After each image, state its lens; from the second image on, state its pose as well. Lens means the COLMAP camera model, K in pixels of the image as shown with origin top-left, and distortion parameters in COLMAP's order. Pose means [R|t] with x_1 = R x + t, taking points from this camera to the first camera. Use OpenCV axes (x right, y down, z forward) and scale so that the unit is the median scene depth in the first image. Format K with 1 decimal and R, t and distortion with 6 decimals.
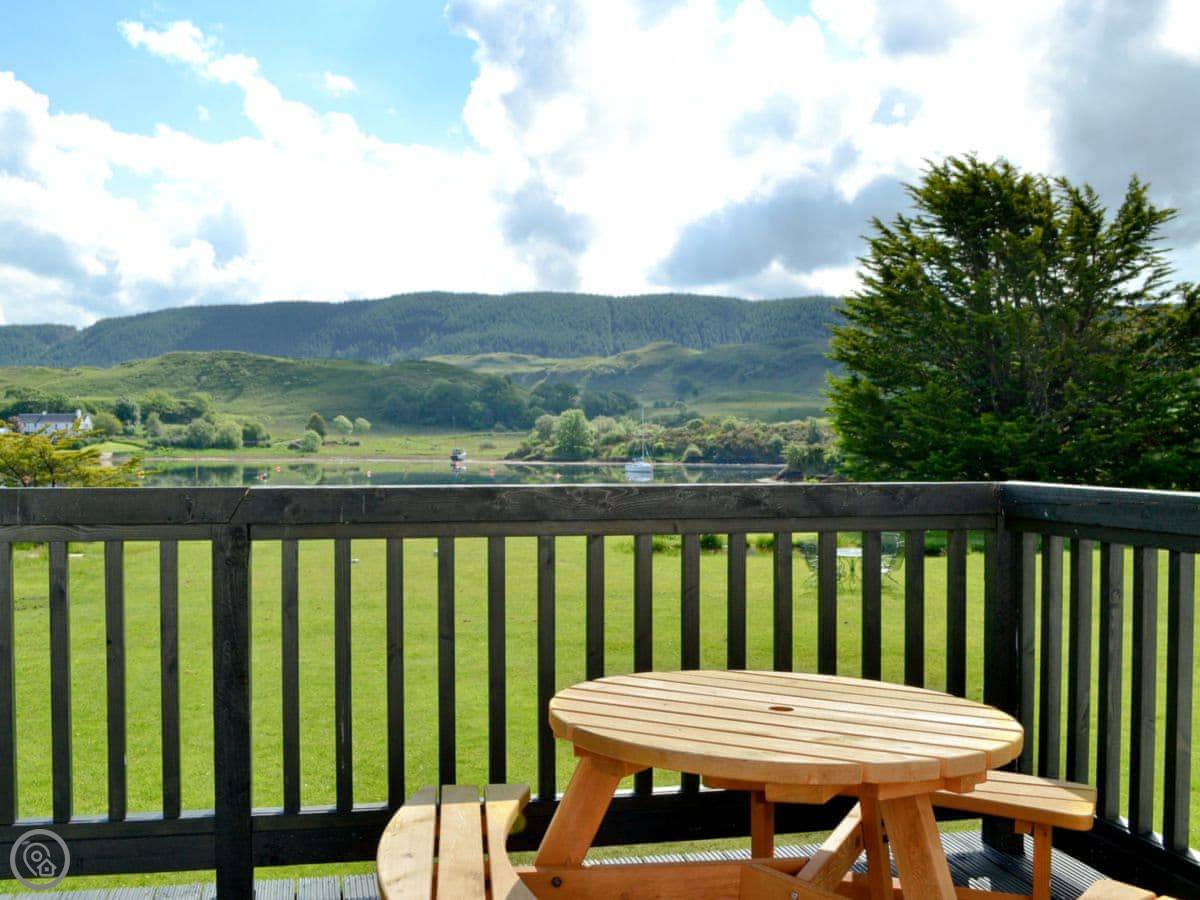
lens RADIAL K [[1148.7, 0, 598.9], [0, 1148.7, 449.2], [0, 0, 1]] dist [-0.071200, 0.000000]
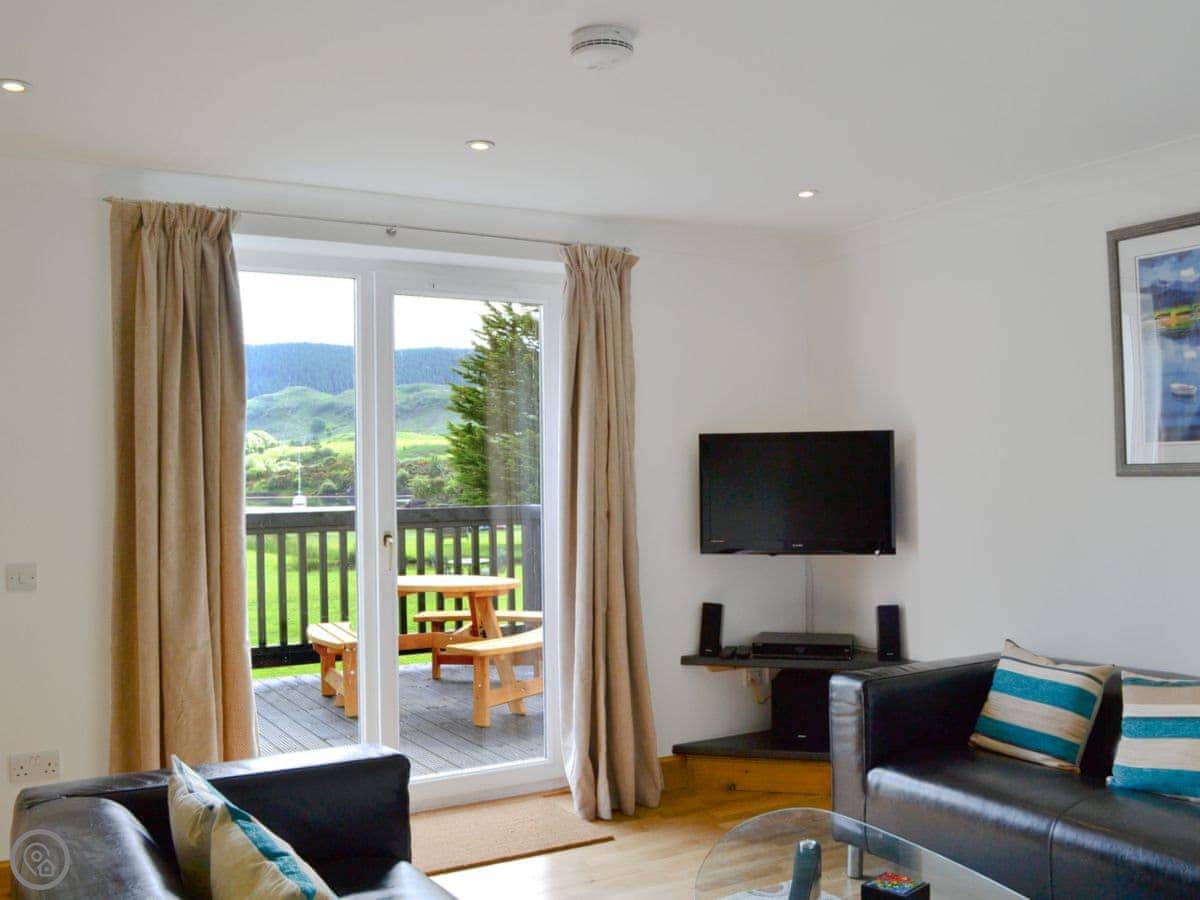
lens RADIAL K [[1148.7, 0, 599.7], [0, 1148.7, 457.8], [0, 0, 1]] dist [-0.071200, 0.000000]
pose [[0.945362, -0.009136, 0.325894, -0.050273], [0.015228, 0.999754, -0.016147, -0.004760], [-0.325666, 0.020228, 0.945269, -0.227462]]
